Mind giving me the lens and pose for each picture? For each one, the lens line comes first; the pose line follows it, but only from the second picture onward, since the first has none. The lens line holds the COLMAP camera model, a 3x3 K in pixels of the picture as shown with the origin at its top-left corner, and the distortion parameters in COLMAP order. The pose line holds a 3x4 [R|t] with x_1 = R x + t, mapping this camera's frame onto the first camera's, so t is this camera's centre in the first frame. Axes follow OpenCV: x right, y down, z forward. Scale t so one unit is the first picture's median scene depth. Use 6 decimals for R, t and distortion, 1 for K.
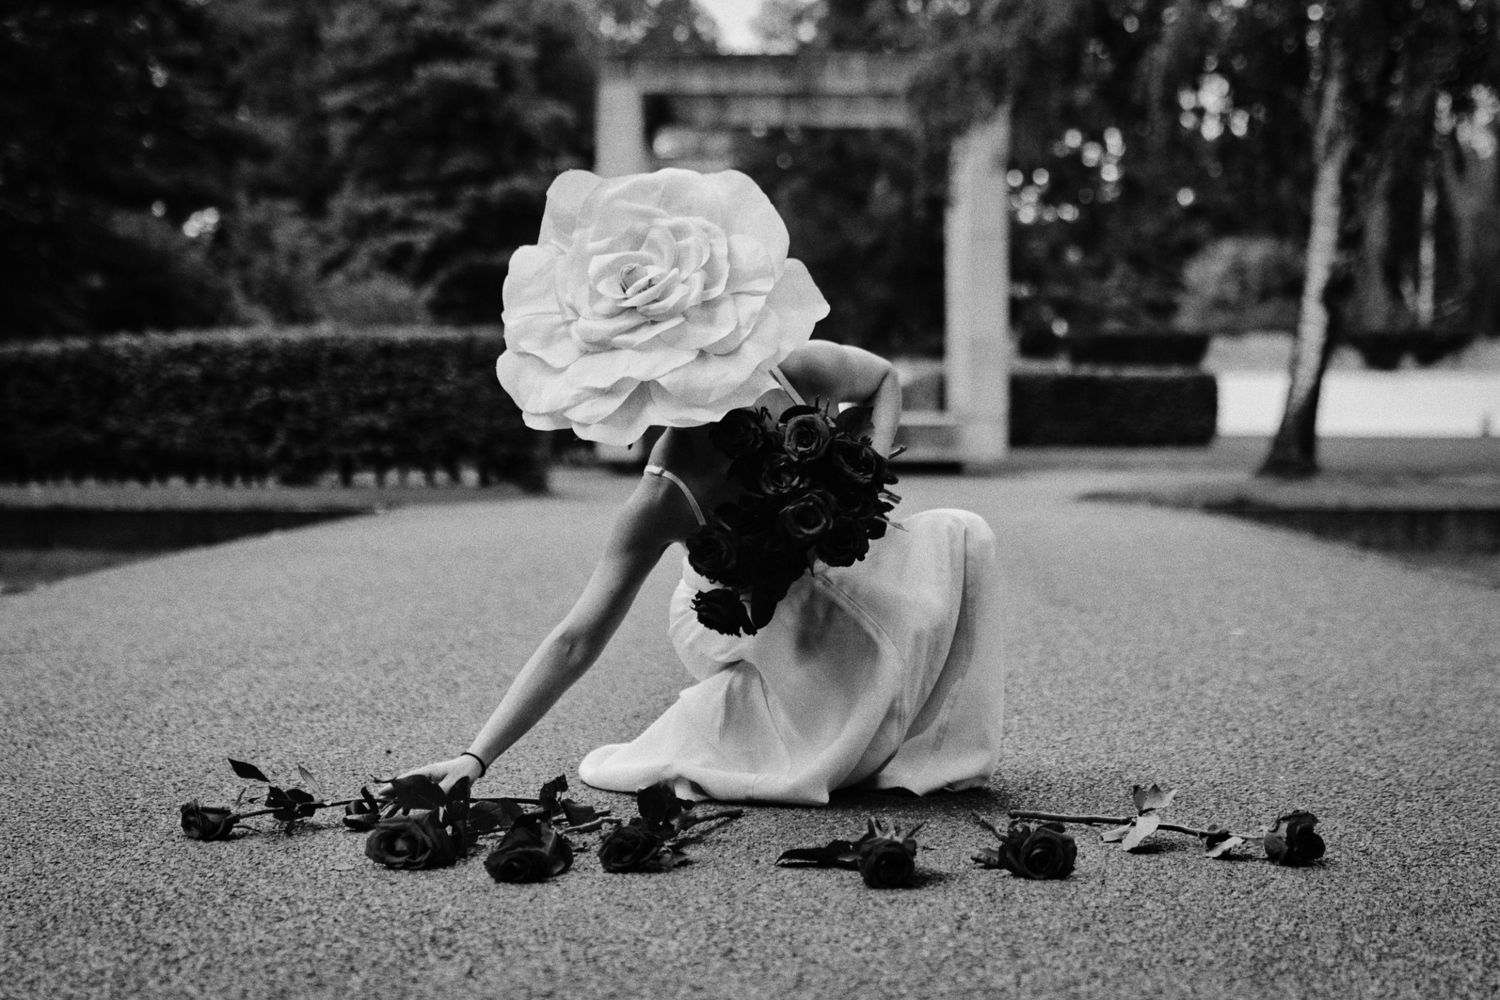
lens RADIAL K [[3165.9, 0, 750.2], [0, 3165.9, 500.6], [0, 0, 1]] dist [-0.037662, 0.093010]
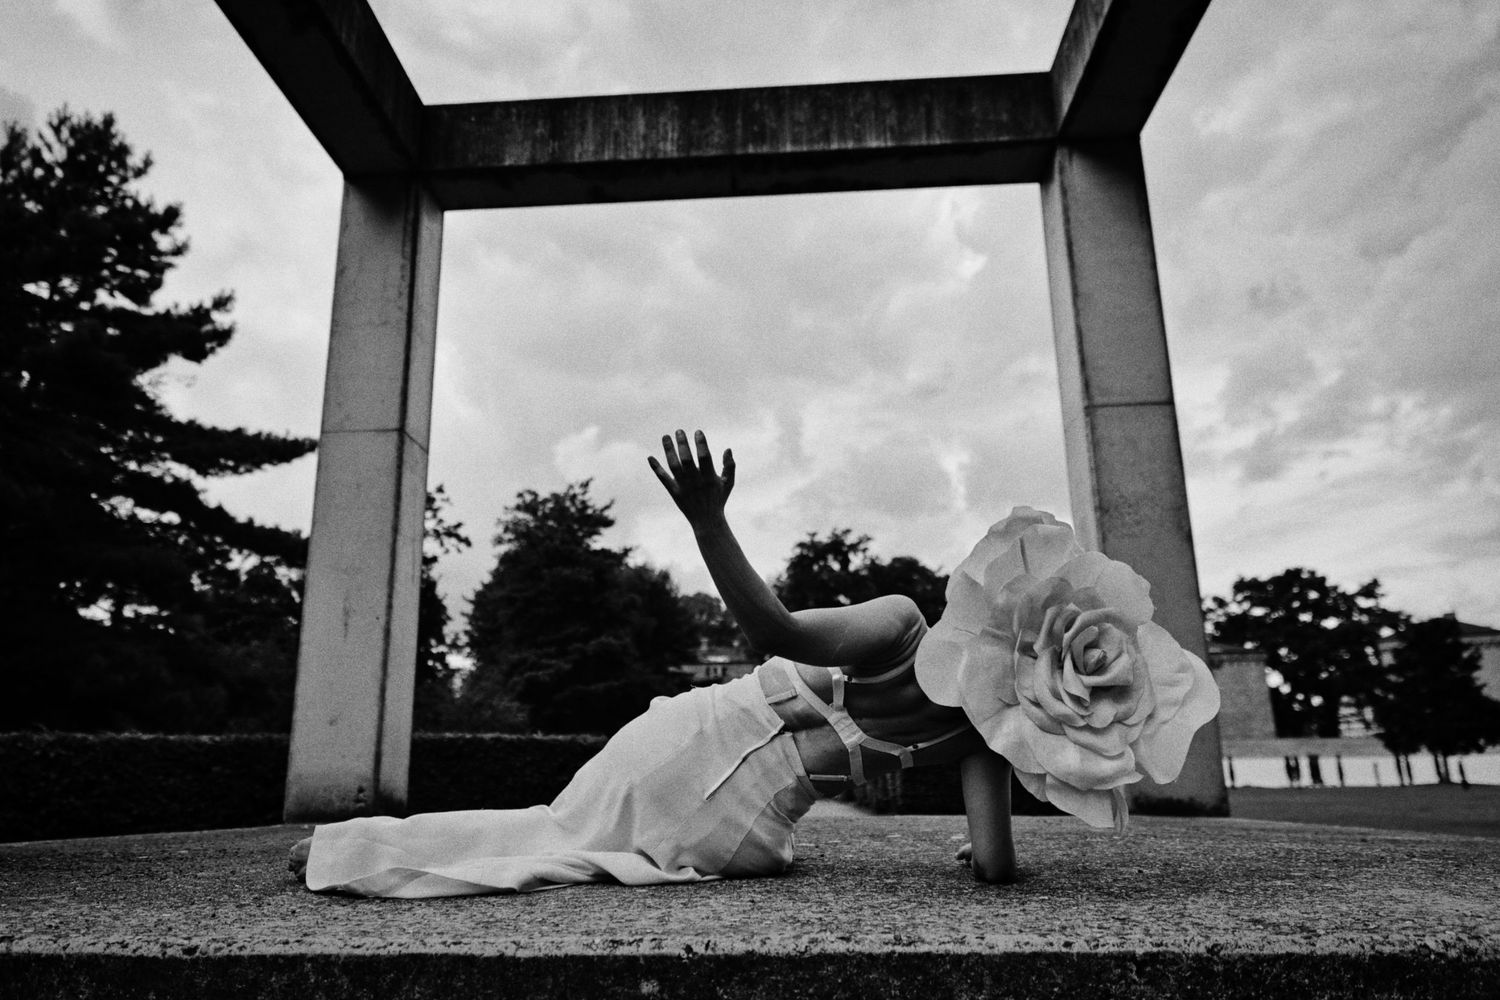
lens RADIAL K [[1053.4, 0, 745.7], [0, 1053.4, 496.9], [0, 0, 1]] dist [0.003003, -0.003452]
pose [[0.999487, -0.025083, -0.019901, 0.015332], [0.018324, 0.957786, -0.286896, -0.019421], [0.026257, 0.286384, 0.957755, 0.636737]]
